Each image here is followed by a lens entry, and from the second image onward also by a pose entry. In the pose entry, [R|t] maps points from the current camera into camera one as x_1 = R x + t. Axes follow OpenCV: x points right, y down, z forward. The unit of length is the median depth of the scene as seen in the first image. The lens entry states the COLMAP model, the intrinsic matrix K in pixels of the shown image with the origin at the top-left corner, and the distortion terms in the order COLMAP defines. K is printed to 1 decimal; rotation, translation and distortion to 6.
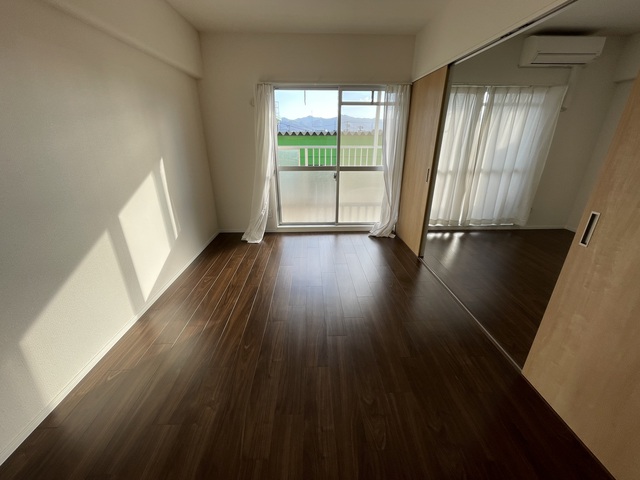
lens RADIAL K [[259.3, 0, 320.6], [0, 259.3, 241.8], [0, 0, 1]] dist [-0.001429, -0.000150]
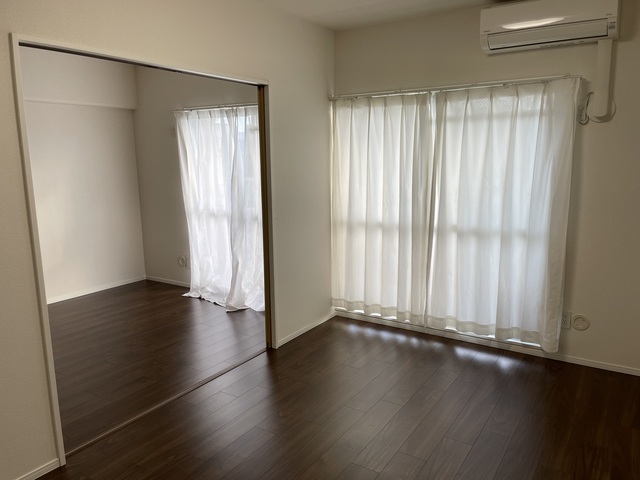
lens RADIAL K [[480.7, 0, 320.4], [0, 480.7, 239.8], [0, 0, 1]] dist [0.041666, -0.040181]
pose [[0.821976, 0.089778, -0.562401, 1.069375], [-0.211919, 0.964802, -0.155715, -0.039282], [0.528626, 0.247177, 0.812070, 0.037648]]
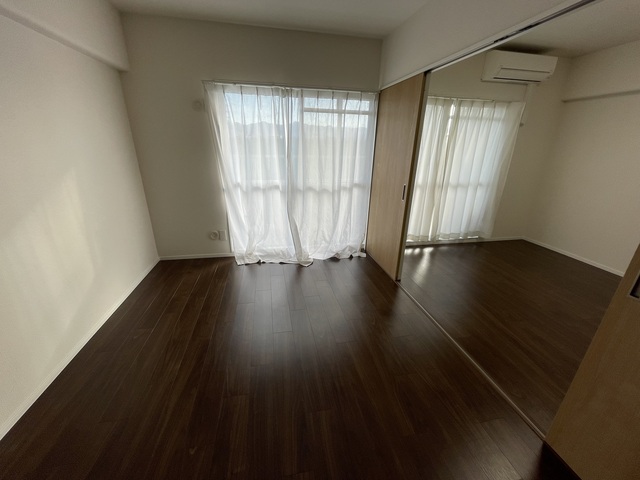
lens RADIAL K [[259.3, 0, 320.5], [0, 259.3, 241.4], [0, 0, 1]] dist [-0.001429, -0.000150]
pose [[0.986624, -0.038112, 0.158494, -0.019399], [0.041743, 0.998935, -0.019643, -0.068609], [-0.157577, 0.025996, 0.987165, 0.134447]]
